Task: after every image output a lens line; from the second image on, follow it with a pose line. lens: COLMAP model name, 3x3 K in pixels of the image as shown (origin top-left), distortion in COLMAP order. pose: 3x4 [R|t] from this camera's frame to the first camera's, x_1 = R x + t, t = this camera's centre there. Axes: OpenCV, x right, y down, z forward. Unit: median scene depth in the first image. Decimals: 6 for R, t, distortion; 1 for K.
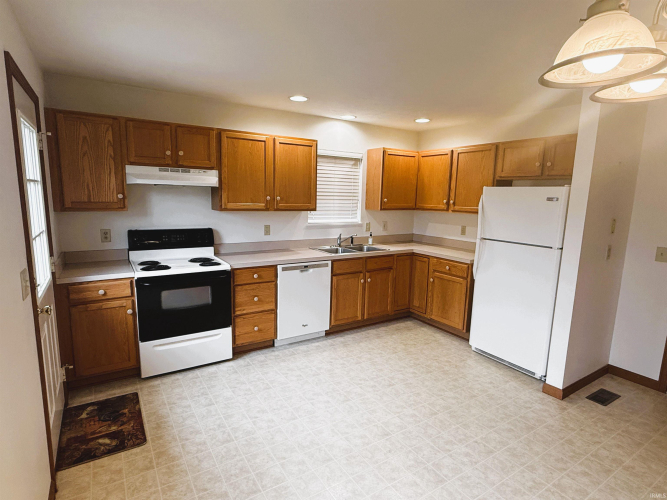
lens RADIAL K [[350.8, 0, 328.3], [0, 350.8, 253.9], [0, 0, 1]] dist [0.004982, 0.000331]
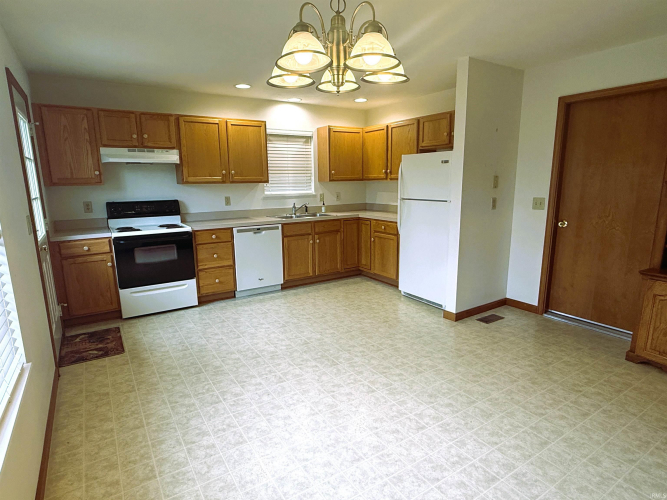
lens RADIAL K [[350.8, 0, 320.2], [0, 350.8, 251.6], [0, 0, 1]] dist [0.004982, 0.000331]
pose [[0.999275, -0.037661, -0.005605, 0.167128], [0.037846, 0.998565, 0.037881, 0.083967], [0.004170, -0.038065, 0.999267, -0.215020]]
